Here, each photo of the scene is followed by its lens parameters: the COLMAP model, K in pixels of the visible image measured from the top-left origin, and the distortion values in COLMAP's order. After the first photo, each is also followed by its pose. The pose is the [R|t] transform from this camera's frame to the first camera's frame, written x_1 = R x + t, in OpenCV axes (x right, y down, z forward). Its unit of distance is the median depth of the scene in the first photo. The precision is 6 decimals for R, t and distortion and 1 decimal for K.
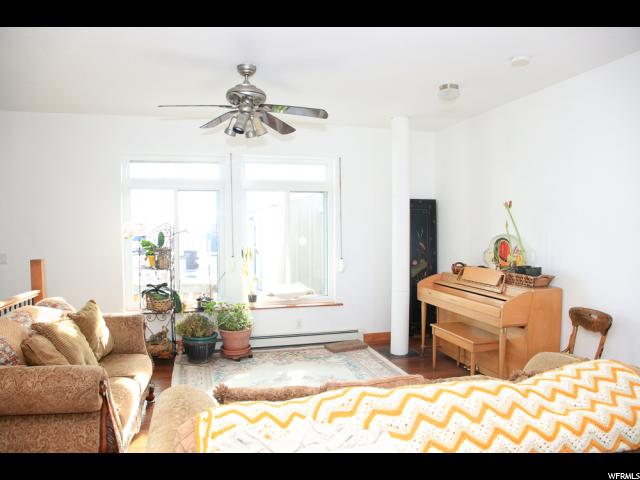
lens RADIAL K [[442.4, 0, 316.7], [0, 442.4, 245.7], [0, 0, 1]] dist [-0.072821, 0.012395]
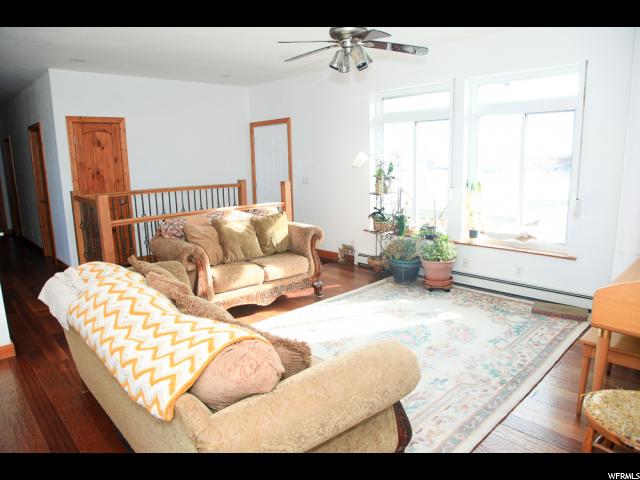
lens RADIAL K [[442.4, 0, 316.3], [0, 442.4, 241.0], [0, 0, 1]] dist [-0.072821, 0.012395]
pose [[0.474816, 0.154831, -0.866359, 0.540790], [-0.018676, 0.985954, 0.165969, -0.014496], [0.879887, -0.062625, 0.471038, 0.285122]]
